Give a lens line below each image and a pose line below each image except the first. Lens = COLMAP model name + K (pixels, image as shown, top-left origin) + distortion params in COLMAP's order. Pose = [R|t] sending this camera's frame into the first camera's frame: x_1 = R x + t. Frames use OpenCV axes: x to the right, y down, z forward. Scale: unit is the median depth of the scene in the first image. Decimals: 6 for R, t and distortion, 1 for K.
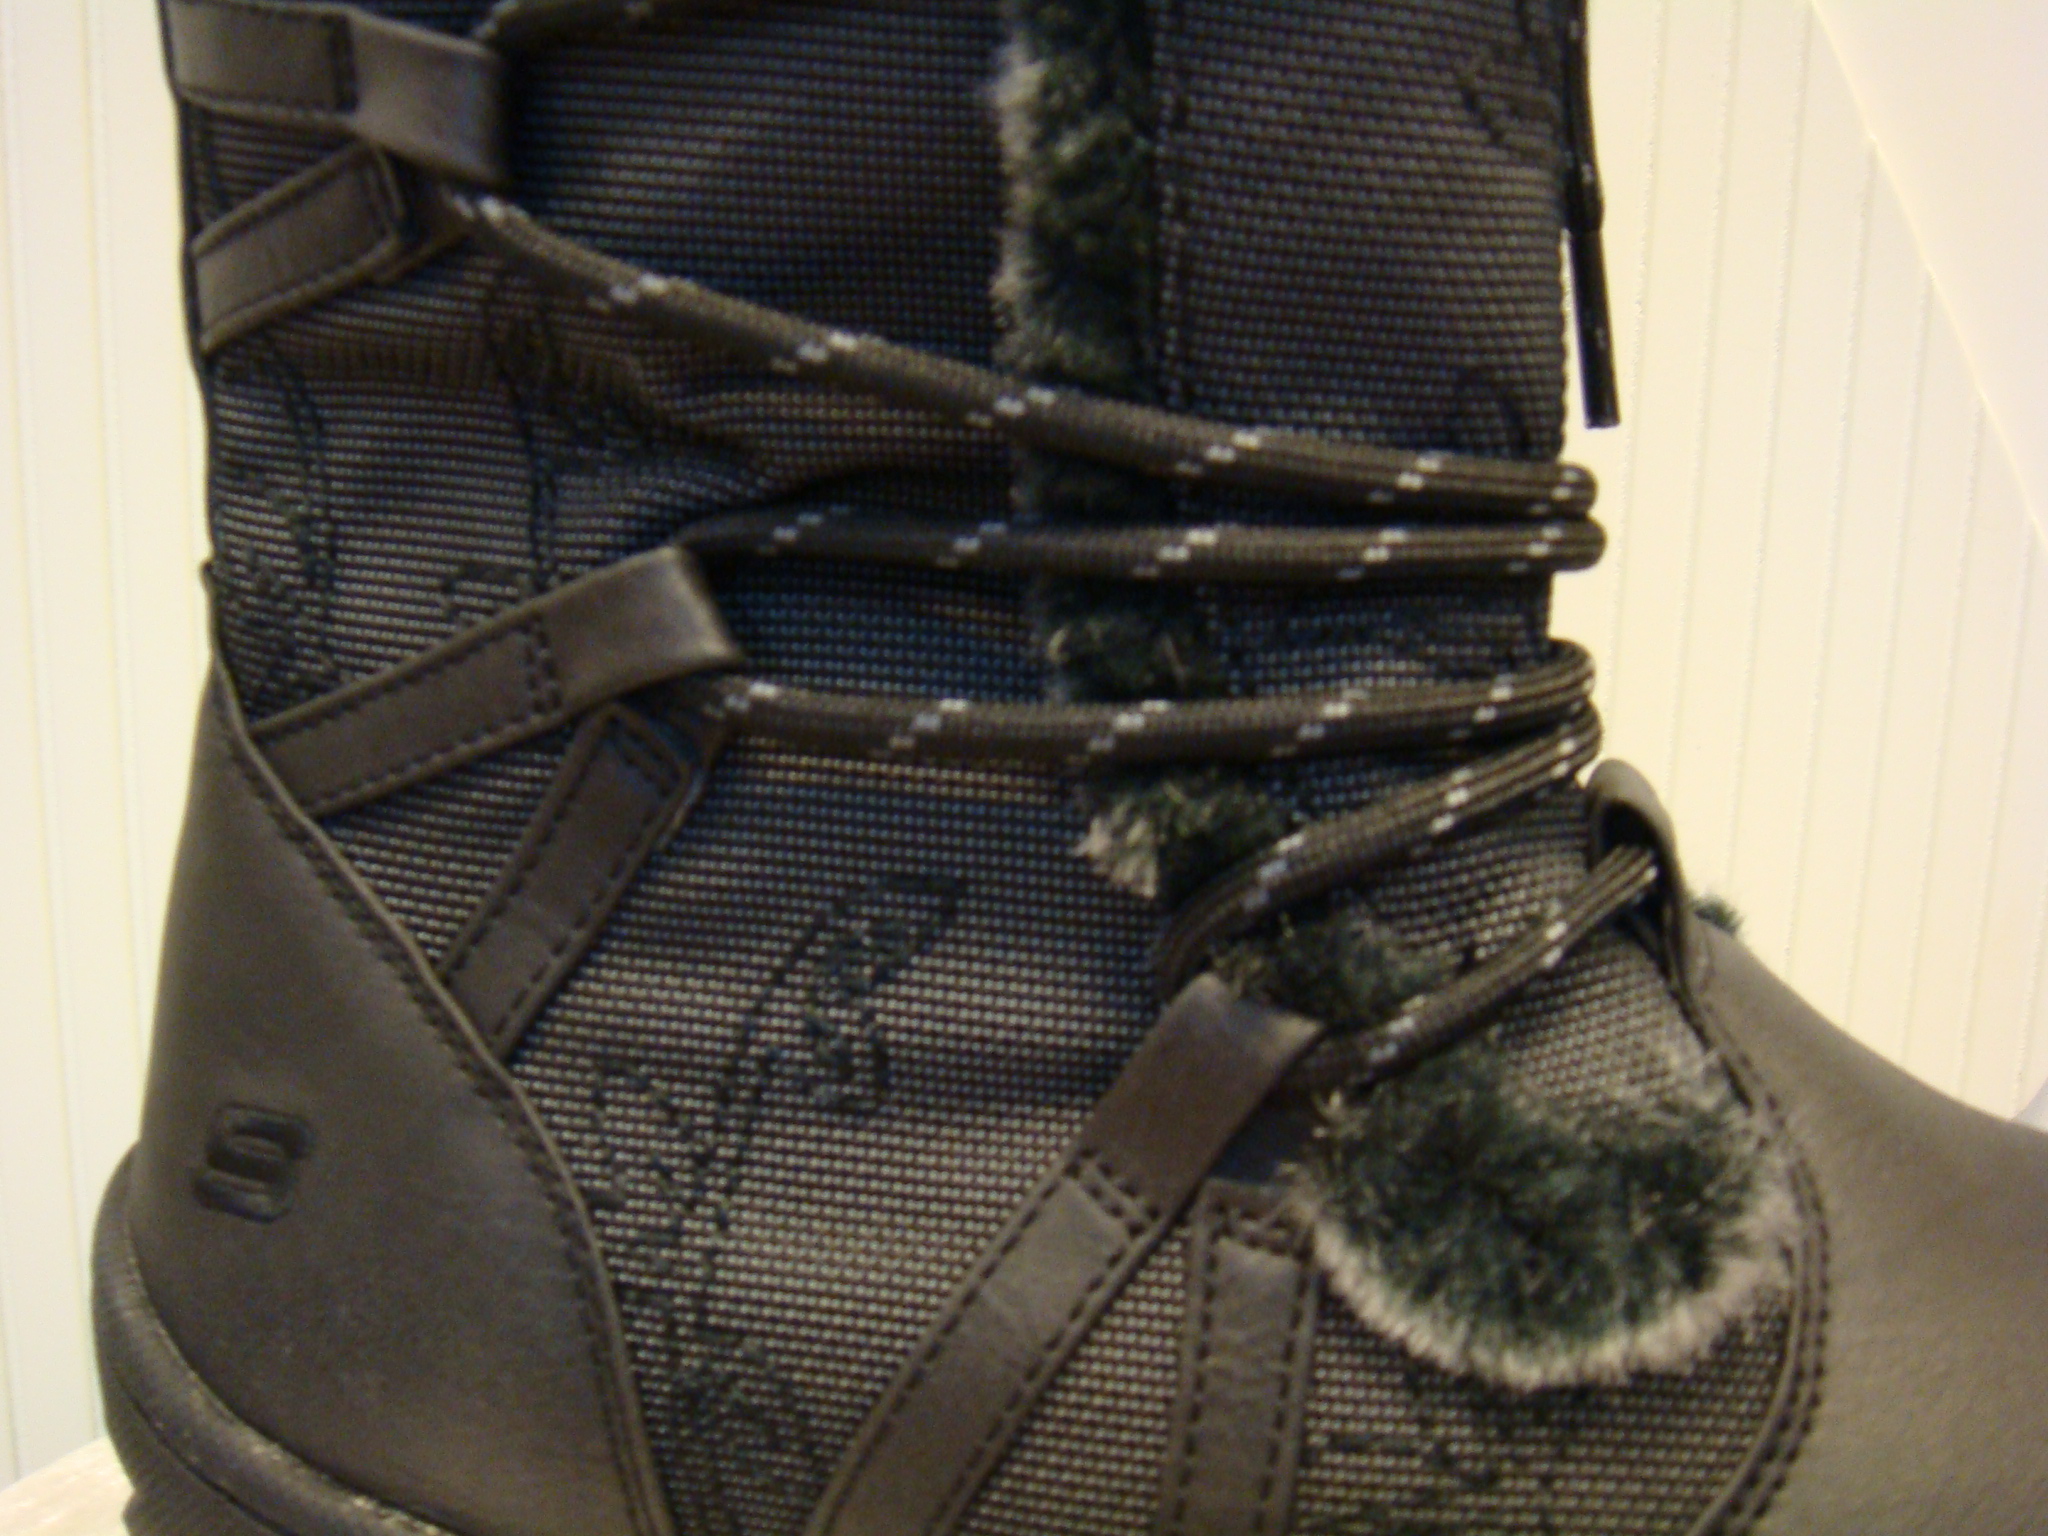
lens RADIAL K [[2802.6, 0, 1024.0], [0, 2802.6, 768.0], [0, 0, 1]] dist [-0.175417, 0.048599]
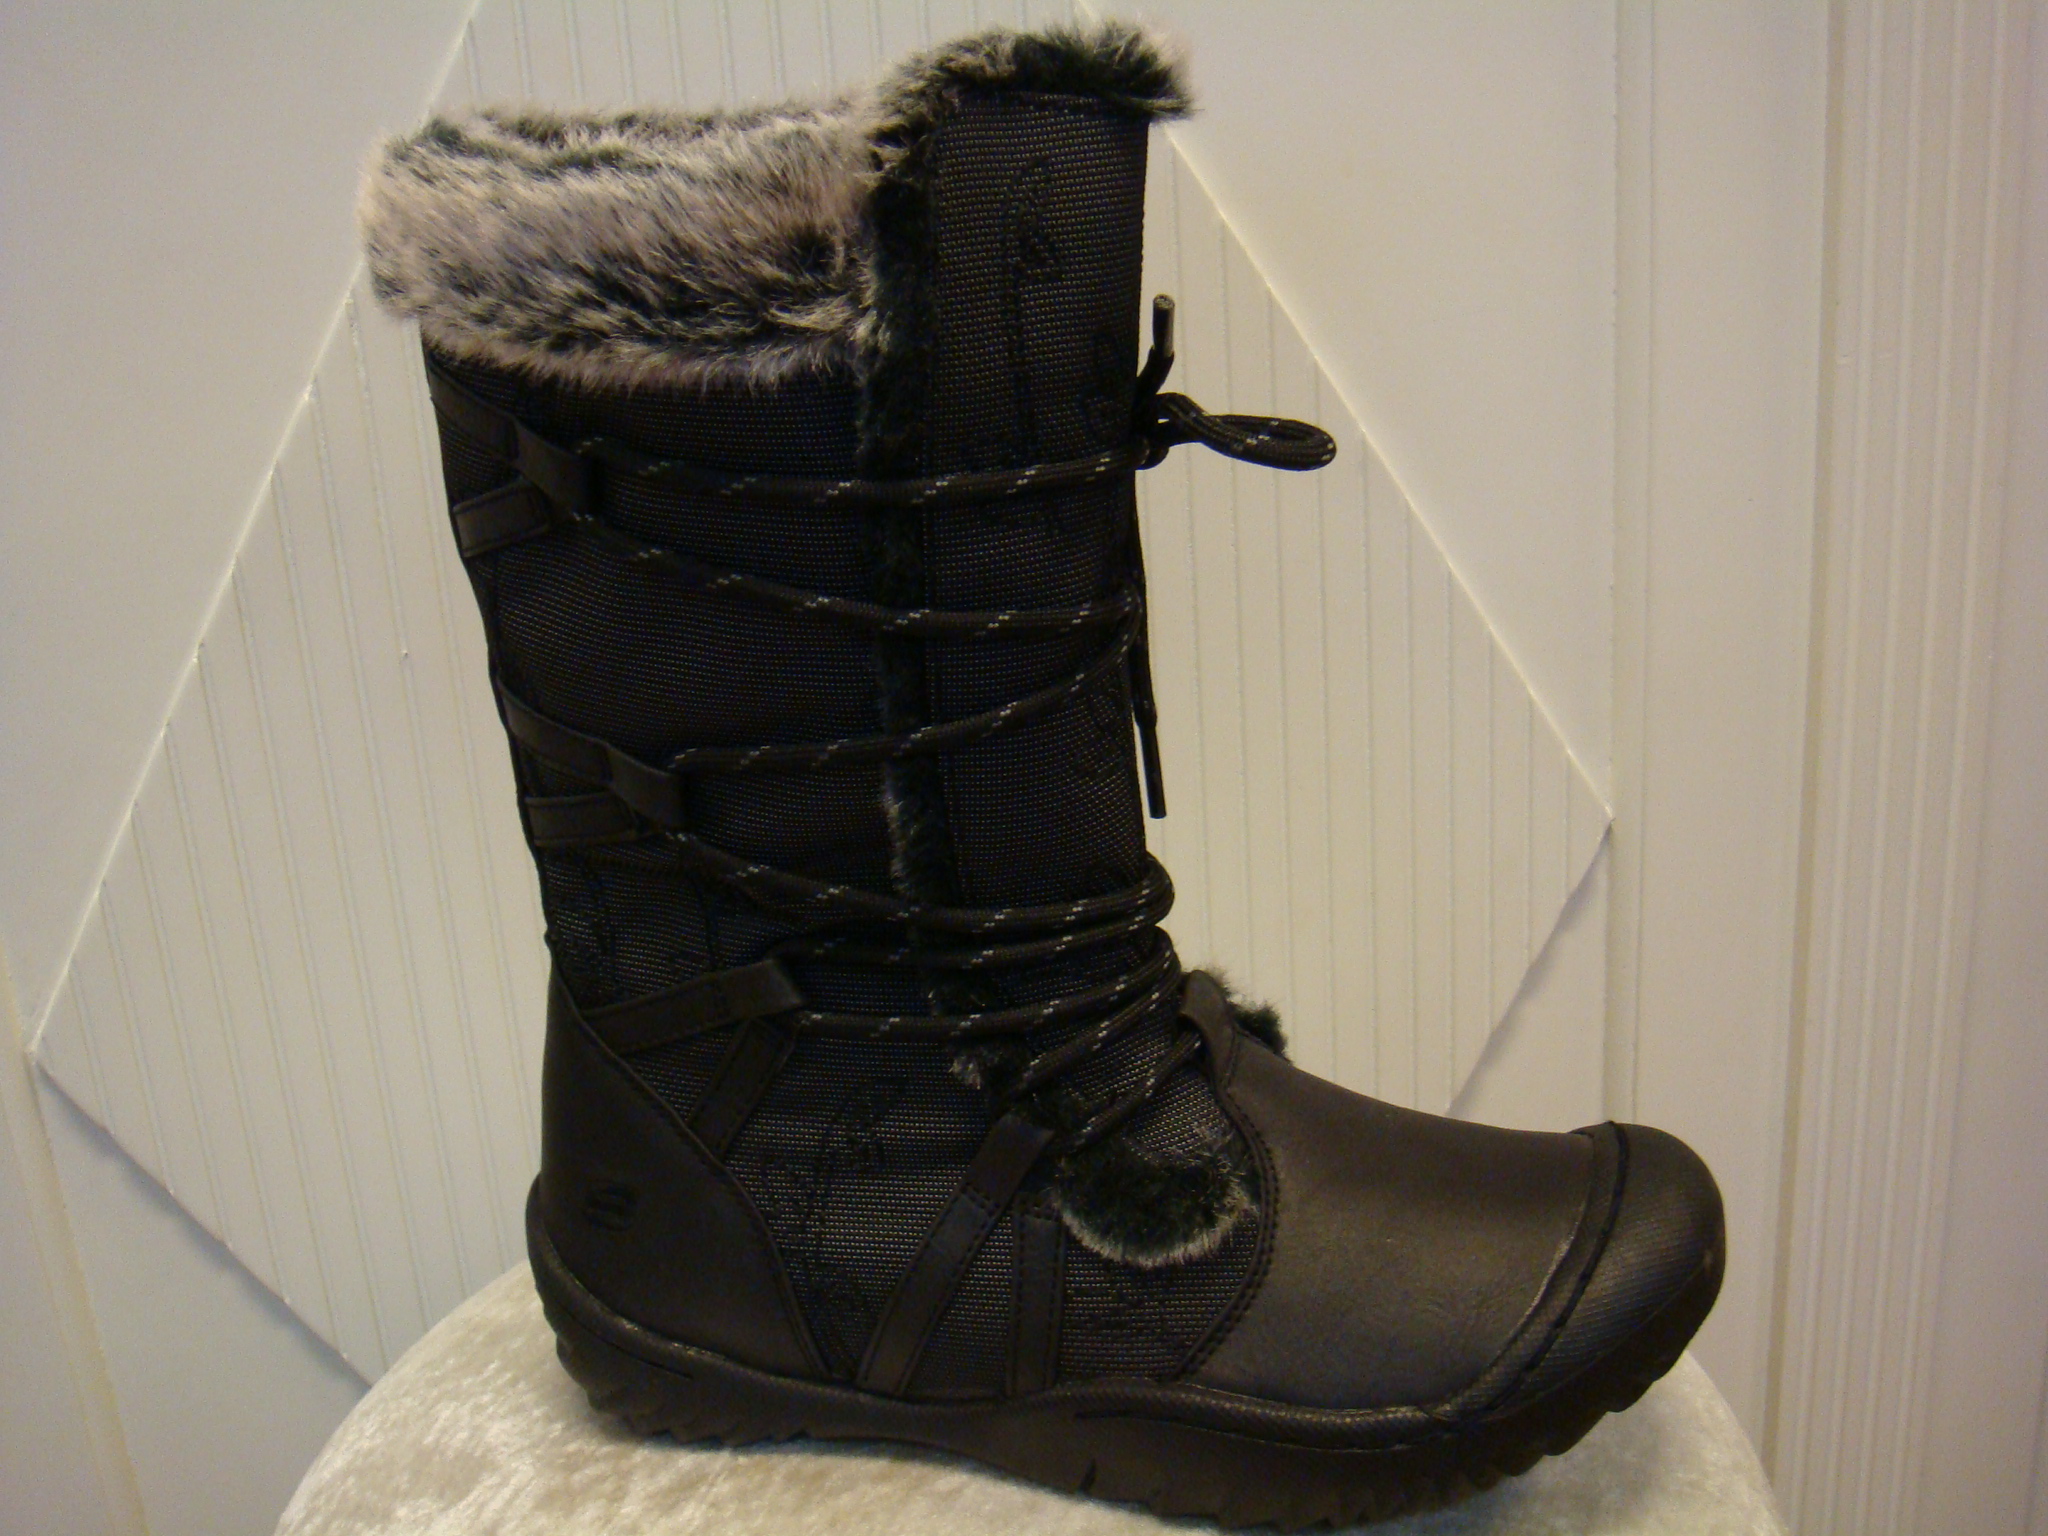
lens RADIAL K [[3244.7, 0, 1024.0], [0, 3244.7, 768.0], [0, 0, 1]] dist [-0.133752, -0.051723]
pose [[0.995137, -0.097800, -0.011696, 0.141949], [0.098335, 0.979654, 0.174953, -0.720834], [-0.005653, -0.175253, 0.984507, -1.754208]]
